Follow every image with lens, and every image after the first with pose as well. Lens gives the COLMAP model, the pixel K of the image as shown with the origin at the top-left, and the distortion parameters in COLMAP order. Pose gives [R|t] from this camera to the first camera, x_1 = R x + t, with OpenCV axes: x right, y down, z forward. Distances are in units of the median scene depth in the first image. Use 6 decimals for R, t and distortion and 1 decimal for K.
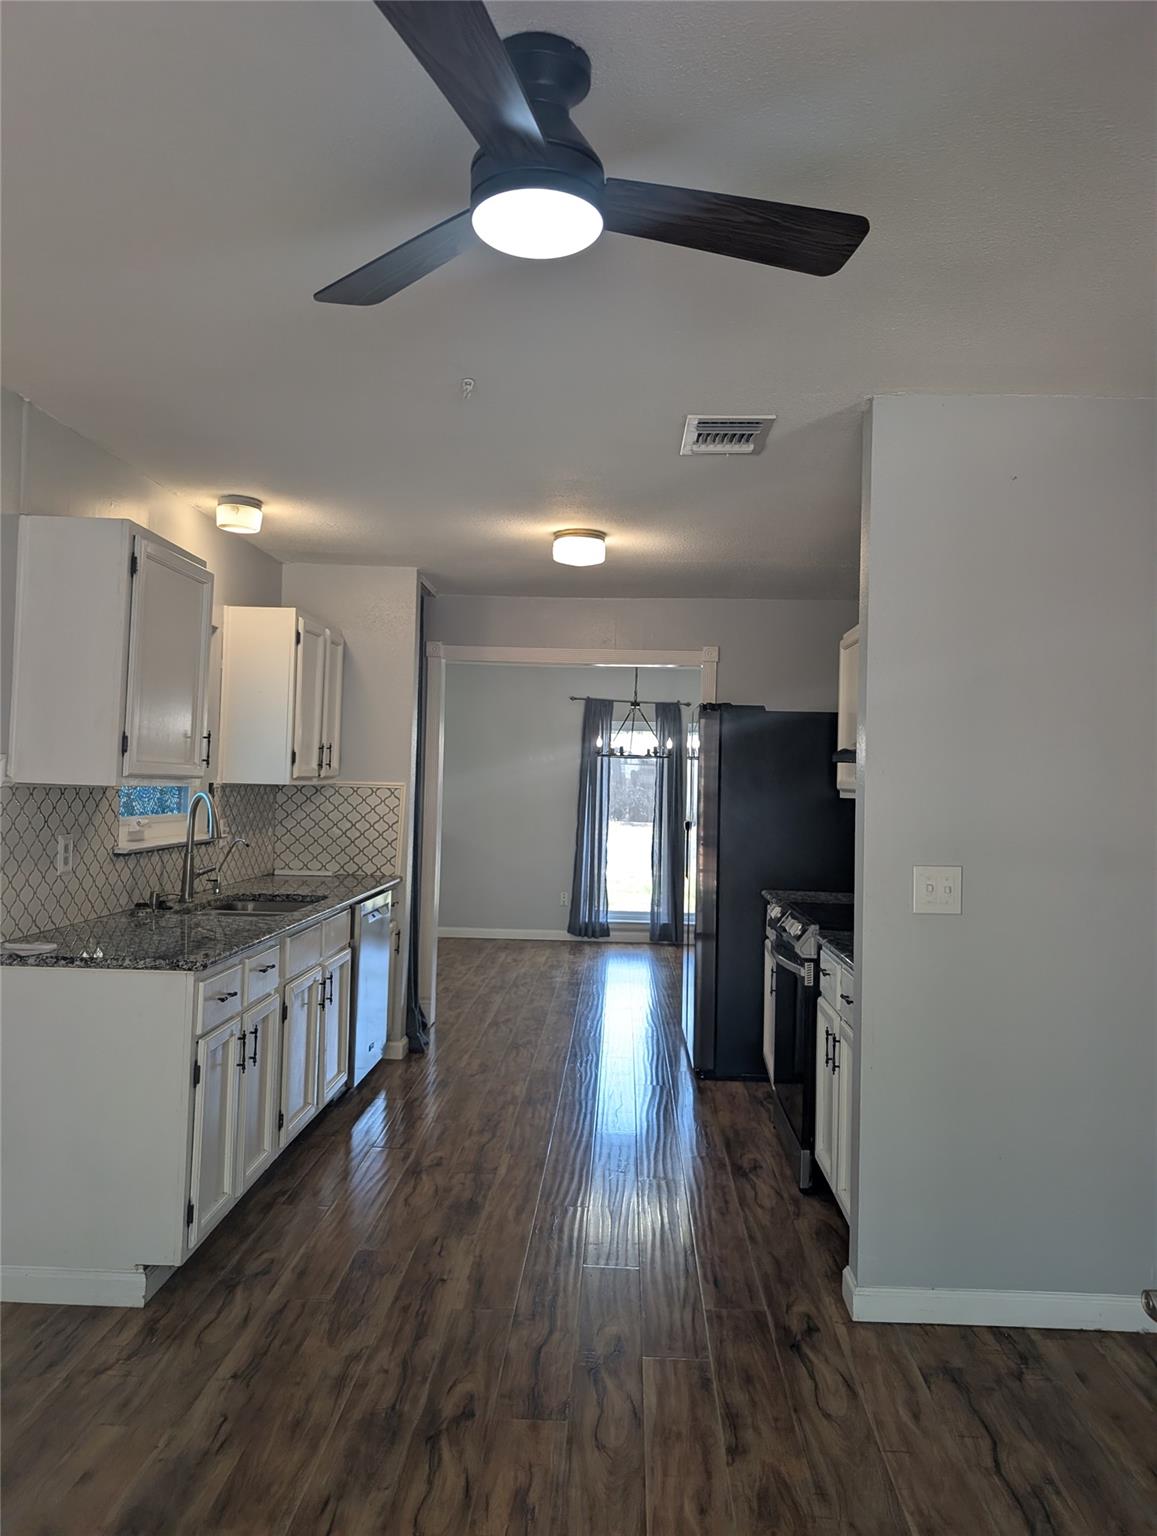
lens RADIAL K [[1113.1, 0, 576.5], [0, 1113.1, 755.7], [0, 0, 1]] dist [0.012286, -0.011312]
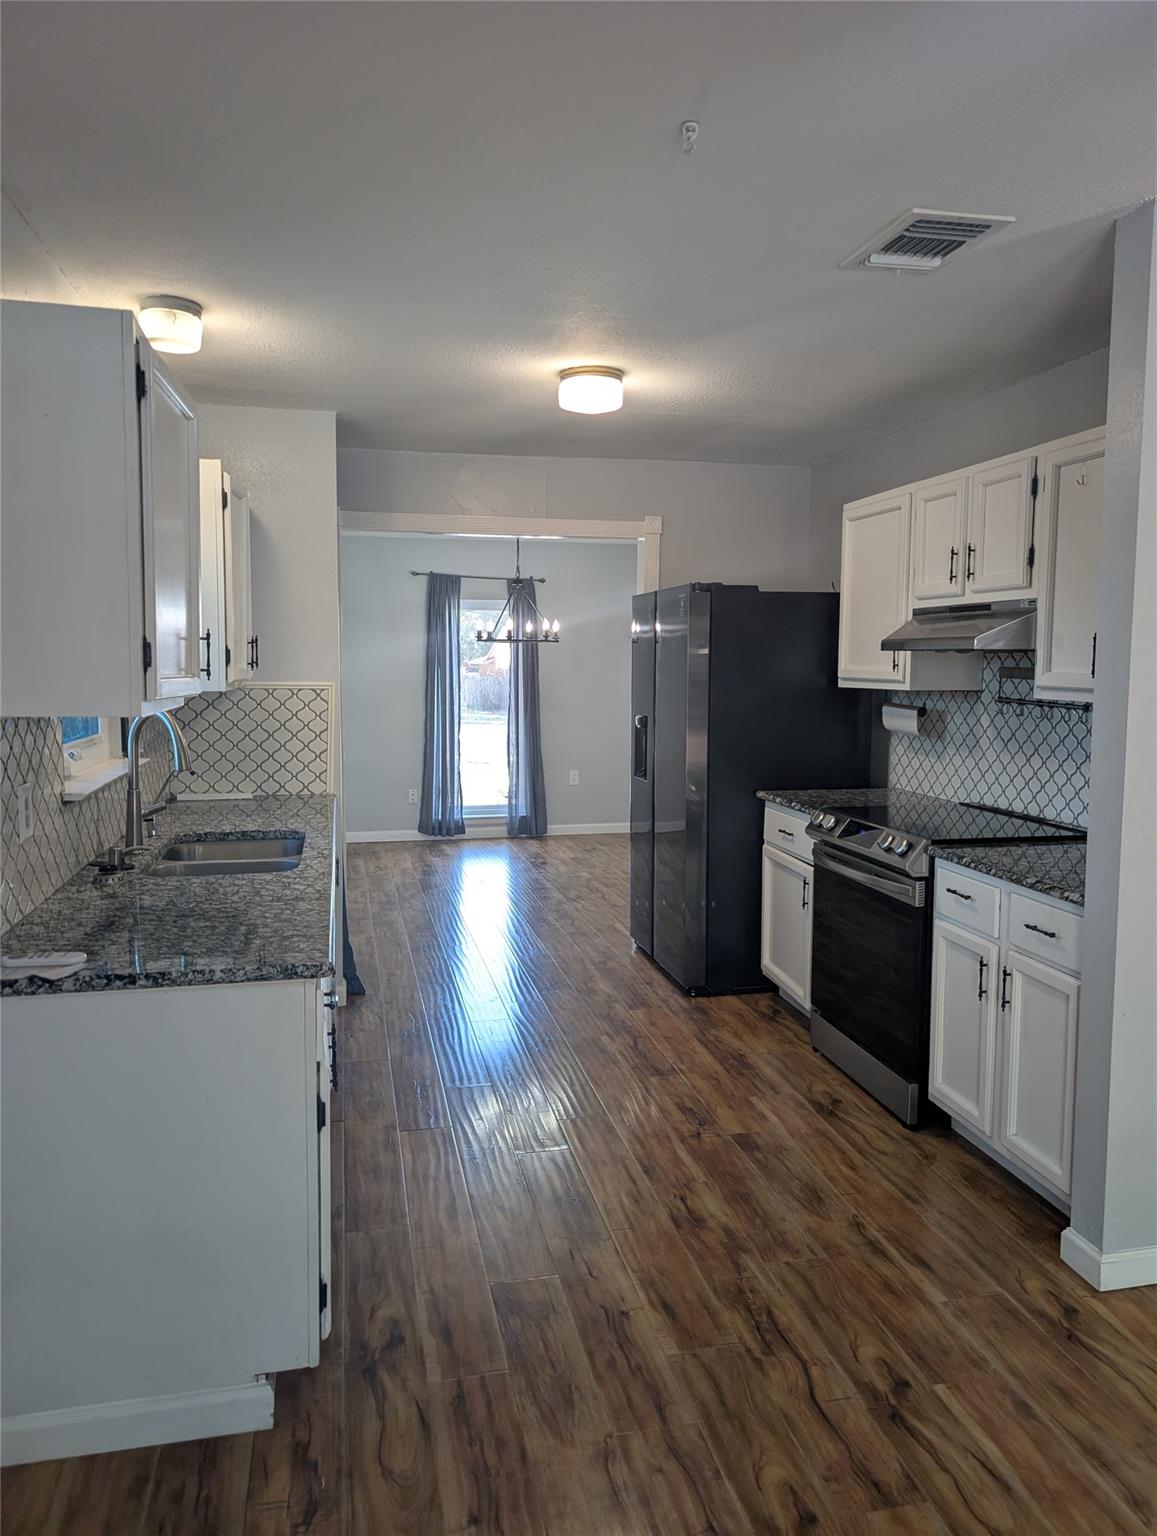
lens RADIAL K [[1113.1, 0, 581.7], [0, 1113.1, 773.0], [0, 0, 1]] dist [0.012286, -0.011312]
pose [[0.967940, -0.046513, 0.246839, -0.219840], [0.014423, 0.991376, 0.130253, -0.016242], [-0.250768, -0.122517, 0.960263, 0.184989]]
